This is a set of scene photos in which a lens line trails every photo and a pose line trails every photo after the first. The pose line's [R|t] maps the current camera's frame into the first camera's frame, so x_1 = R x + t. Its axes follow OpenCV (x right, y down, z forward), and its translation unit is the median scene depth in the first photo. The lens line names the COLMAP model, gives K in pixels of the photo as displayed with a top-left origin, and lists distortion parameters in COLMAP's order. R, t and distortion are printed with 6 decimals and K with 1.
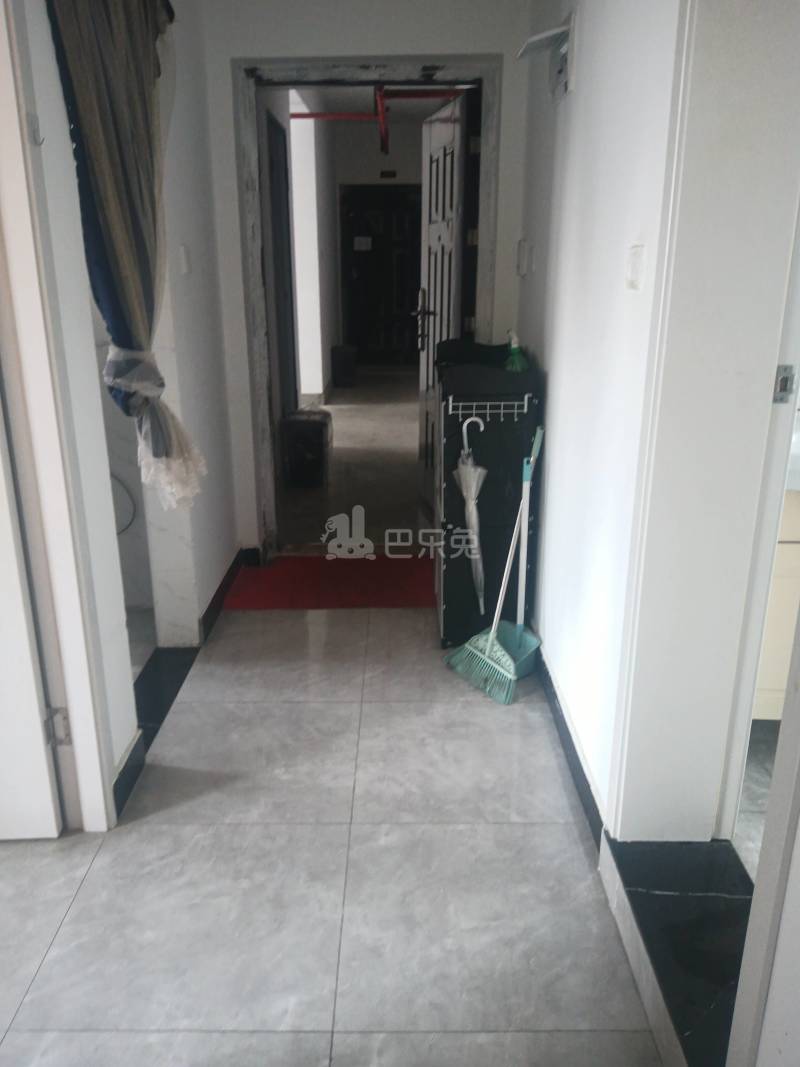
lens RADIAL K [[848.7, 0, 400.0], [0, 848.7, 533.5], [0, 0, 1]] dist [0.050205, -0.059848]
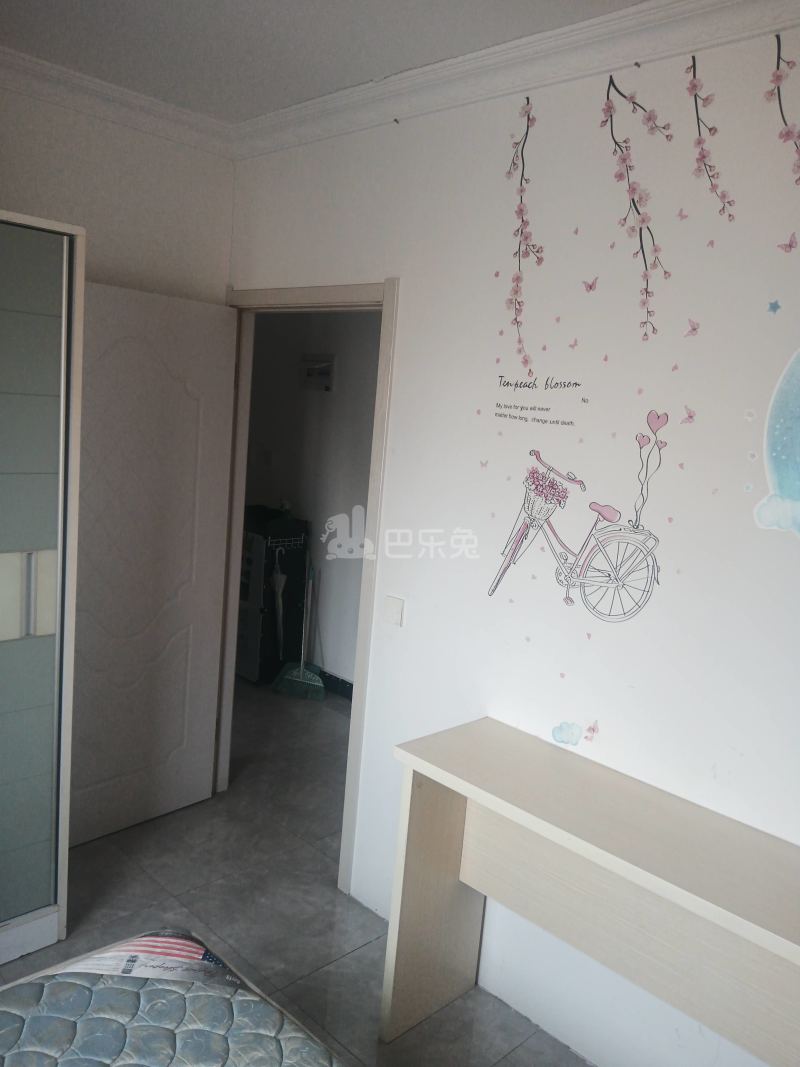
lens RADIAL K [[848.7, 0, 400.0], [0, 848.7, 533.5], [0, 0, 1]] dist [0.050205, -0.059848]
pose [[0.701565, -0.060182, 0.710059, -1.195407], [0.141986, 0.988253, -0.056527, -0.032805], [-0.698317, 0.140475, 0.701869, -0.523314]]
